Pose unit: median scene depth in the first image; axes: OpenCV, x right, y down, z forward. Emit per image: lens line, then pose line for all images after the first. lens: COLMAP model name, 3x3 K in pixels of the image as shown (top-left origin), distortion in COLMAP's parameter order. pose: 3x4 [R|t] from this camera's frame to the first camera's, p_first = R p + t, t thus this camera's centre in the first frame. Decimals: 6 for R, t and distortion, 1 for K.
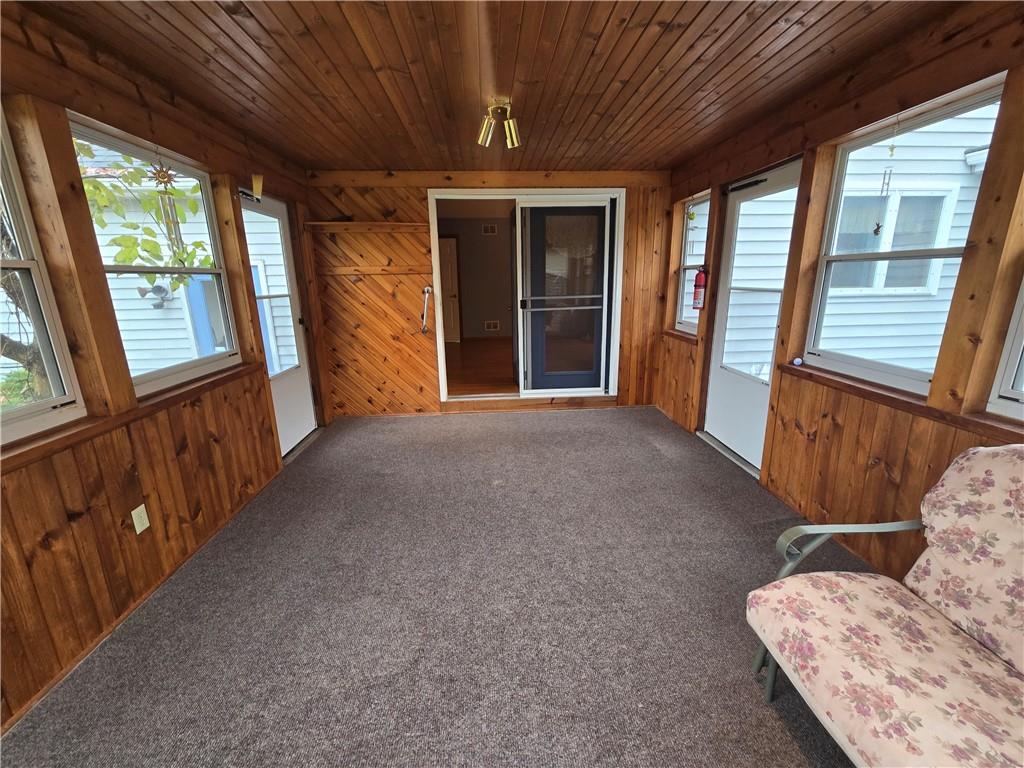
lens RADIAL K [[414.2, 0, 512.2], [0, 414.2, 382.1], [0, 0, 1]] dist [-0.017454, 0.000083]
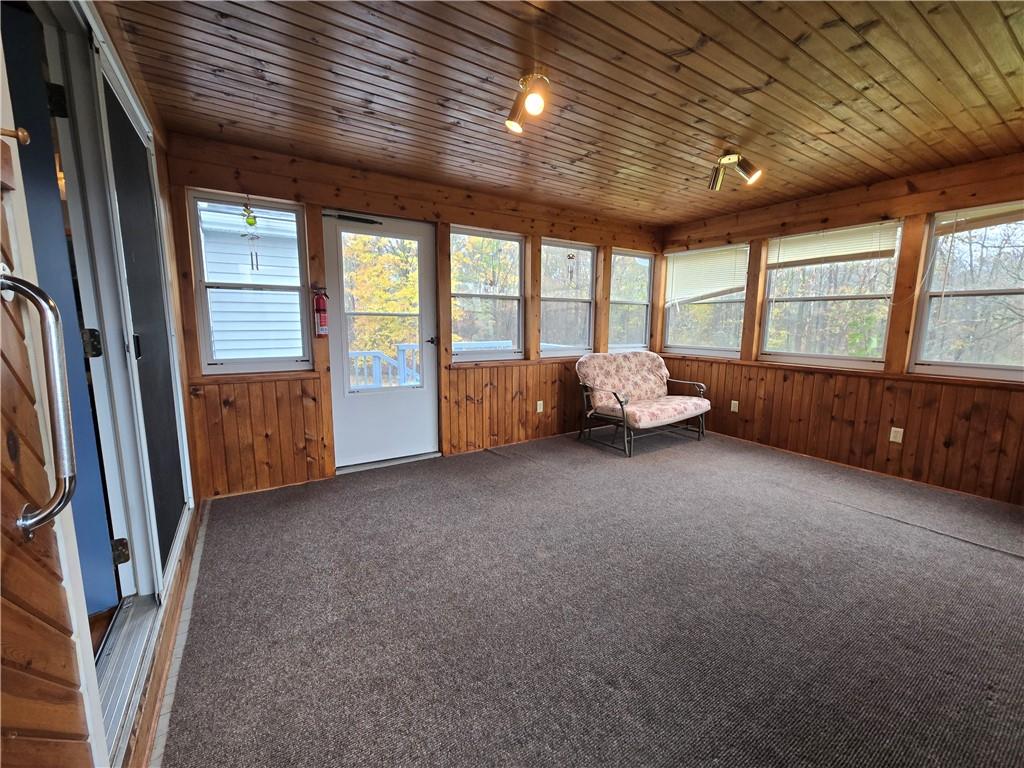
lens RADIAL K [[414.2, 0, 512.1], [0, 414.2, 383.9], [0, 0, 1]] dist [-0.017454, 0.000083]
pose [[-0.478389, -0.116327, 0.870409, -0.648347], [0.214299, 0.945755, 0.244179, -0.258800], [-0.851599, 0.303340, -0.427510, 1.305708]]
